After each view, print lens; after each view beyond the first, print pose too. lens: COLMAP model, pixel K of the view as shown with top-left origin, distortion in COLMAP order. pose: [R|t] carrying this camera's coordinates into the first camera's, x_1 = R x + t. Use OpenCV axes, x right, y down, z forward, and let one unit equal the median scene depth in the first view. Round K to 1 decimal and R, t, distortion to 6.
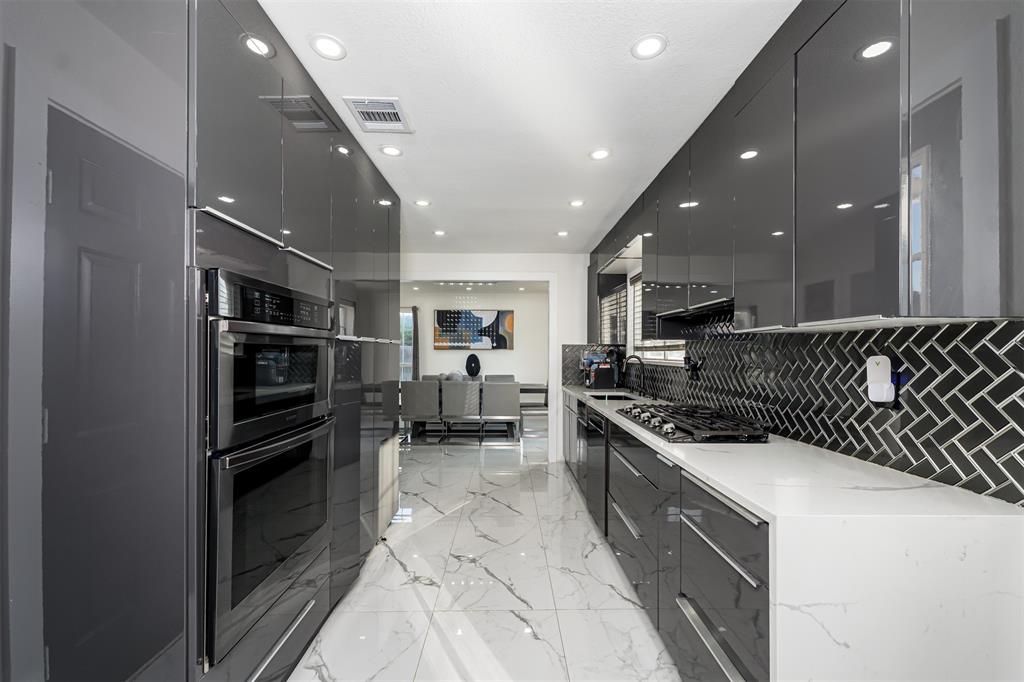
lens RADIAL K [[414.4, 0, 515.2], [0, 414.4, 349.7], [0, 0, 1]] dist [-0.019700, -0.000255]
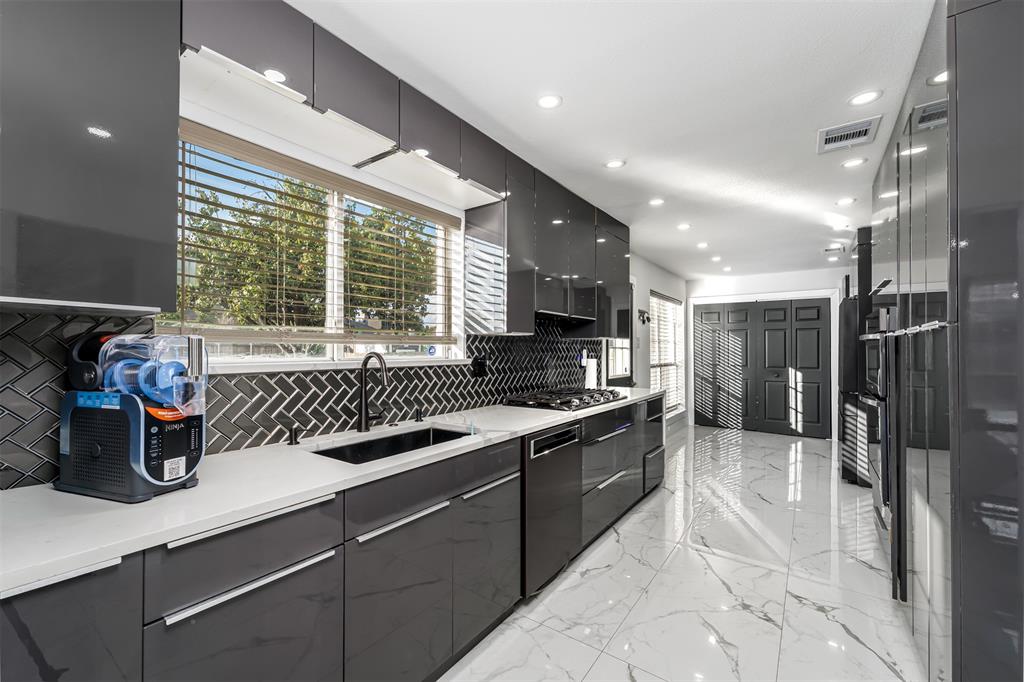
lens RADIAL K [[414.4, 0, 517.5], [0, 414.4, 339.8], [0, 0, 1]] dist [-0.019700, -0.000255]
pose [[-0.800945, -0.005713, 0.598710, -0.232254], [-0.017035, 0.999767, -0.013250, 0.014611], [-0.598495, -0.020812, -0.800856, 2.030189]]
